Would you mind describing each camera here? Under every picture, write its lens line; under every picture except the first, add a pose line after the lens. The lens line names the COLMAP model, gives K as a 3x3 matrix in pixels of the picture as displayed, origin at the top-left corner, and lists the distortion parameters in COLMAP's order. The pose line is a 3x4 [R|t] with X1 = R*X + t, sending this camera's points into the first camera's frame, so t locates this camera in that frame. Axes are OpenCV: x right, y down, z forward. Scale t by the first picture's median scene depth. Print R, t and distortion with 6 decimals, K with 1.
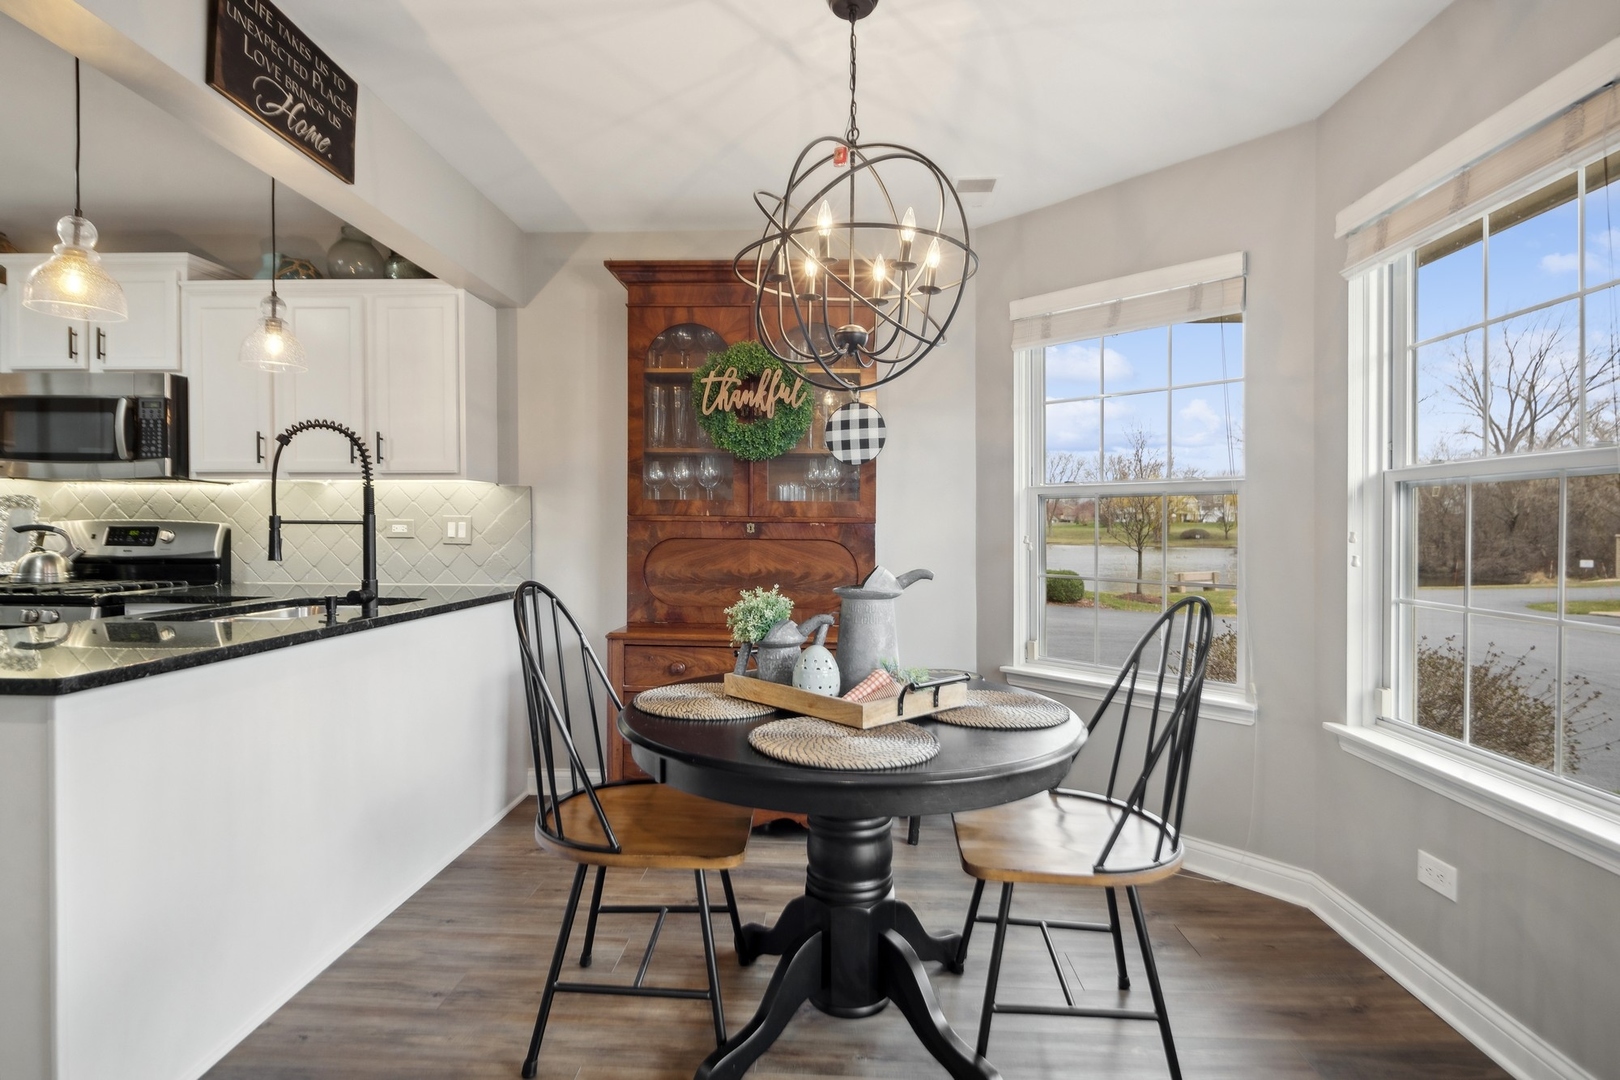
lens RADIAL K [[817.0, 0, 810.0], [0, 817.0, 540.0], [0, 0, 1]] dist [-0.000253, -0.000315]
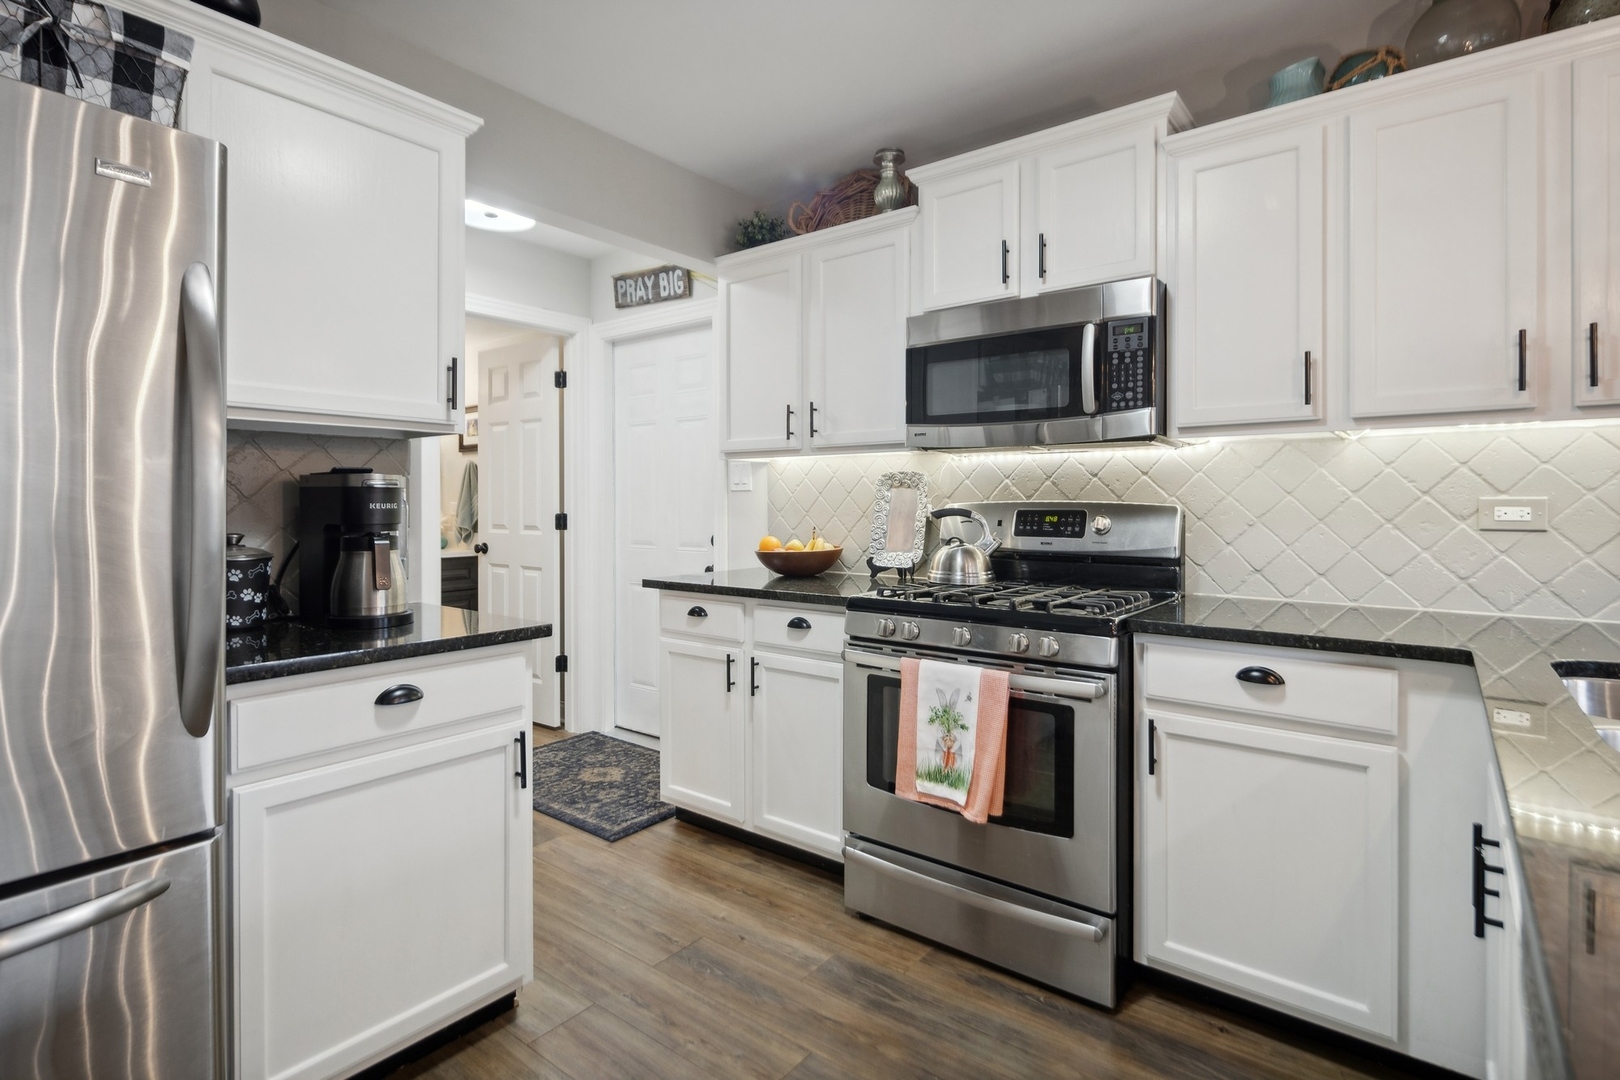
lens RADIAL K [[799.1, 0, 809.3], [0, 799.1, 509.1], [0, 0, 1]] dist [-0.001565, -0.002339]
pose [[0.808784, -0.000230, -0.588106, -0.629984], [-0.004870, 0.999963, -0.007088, -0.012282], [0.588086, 0.008597, 0.808753, 0.316990]]
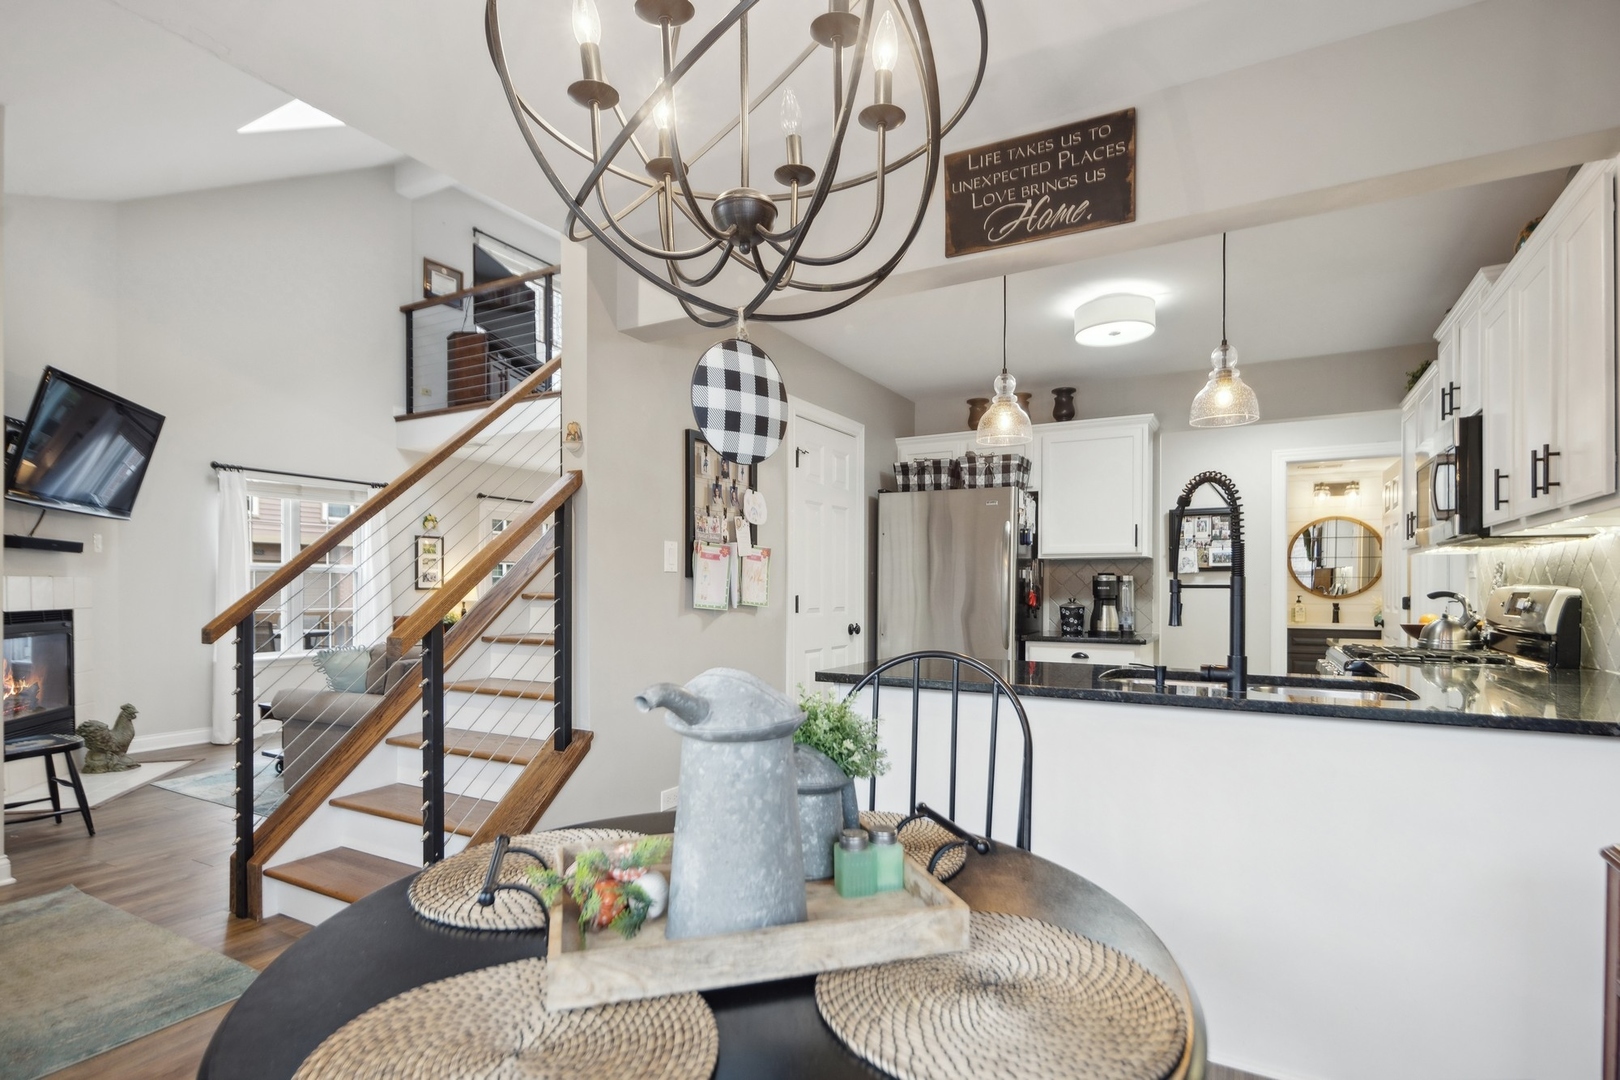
lens RADIAL K [[798.5, 0, 811.5], [0, 798.5, 600.8], [0, 0, 1]] dist [0.000835, -0.000479]
pose [[-0.453219, 0.007568, -0.891367, 0.290129], [-0.019142, 0.999651, 0.018220, -0.010086], [0.891194, 0.025320, -0.452915, 0.770996]]
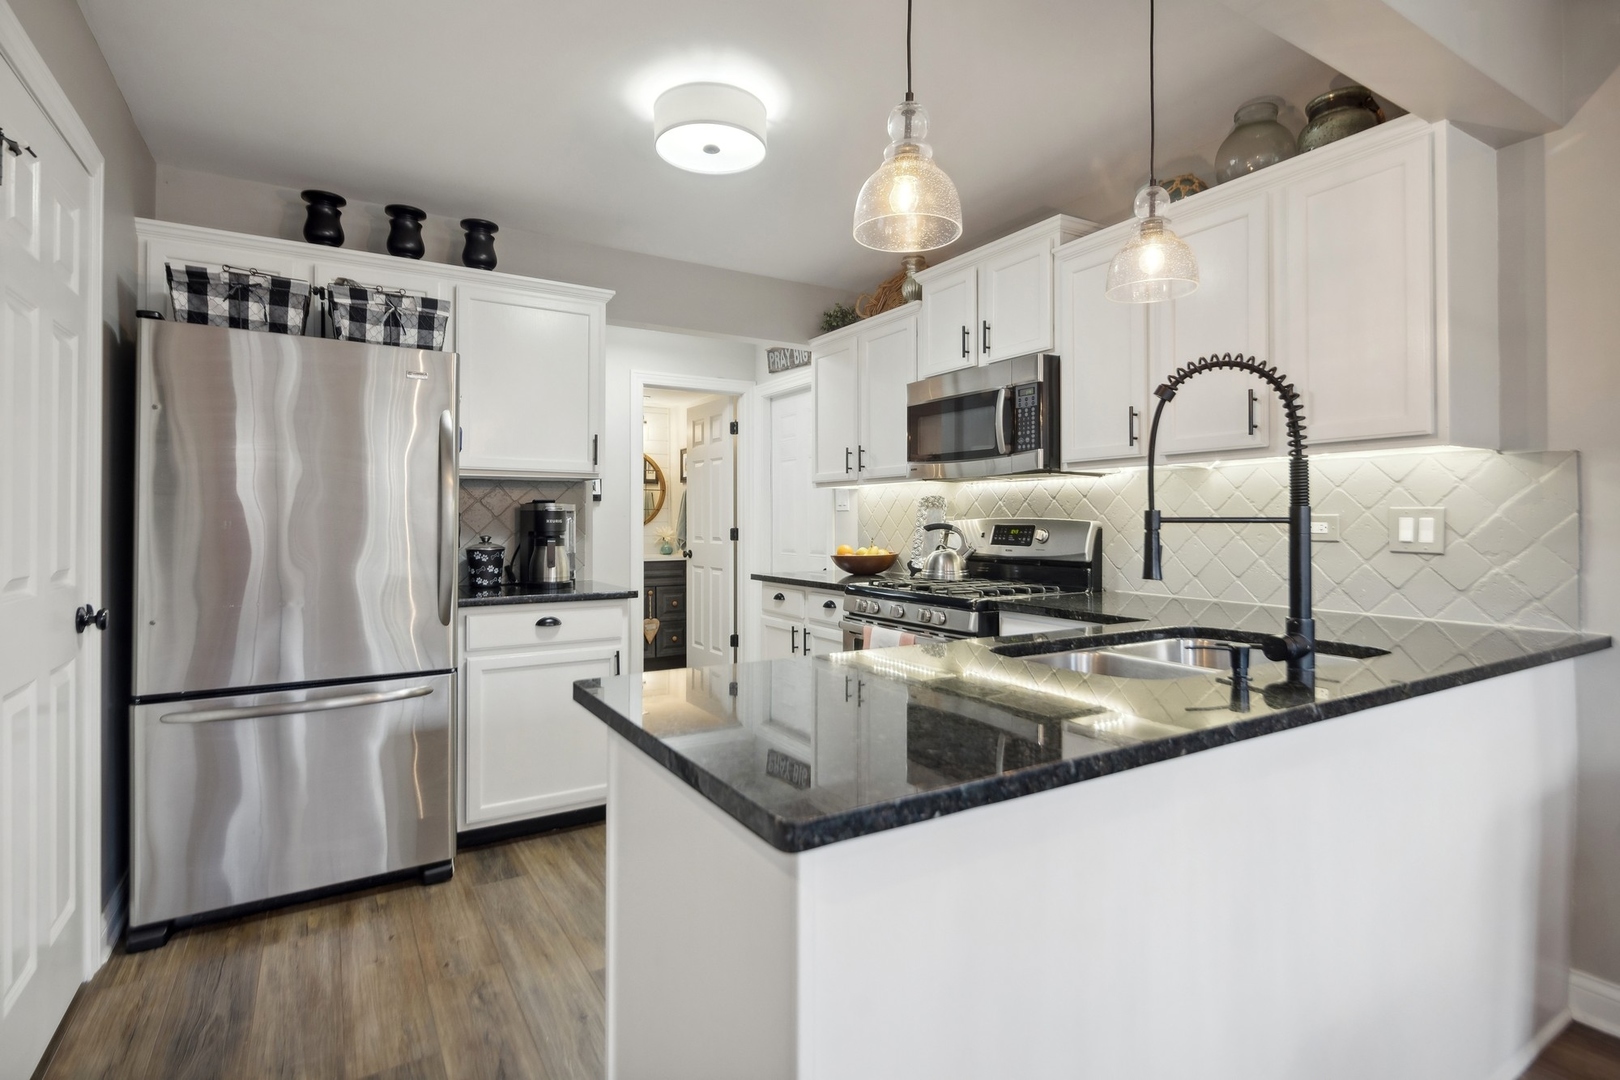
lens RADIAL K [[791.1, 0, 810.1], [0, 791.1, 520.4], [0, 0, 1]] dist [0.000607, -0.000533]
pose [[0.556612, -0.005653, -0.830753, -0.207250], [-0.009751, 0.999864, -0.013337, -0.007821], [0.830715, 0.015524, 0.556481, 0.309116]]
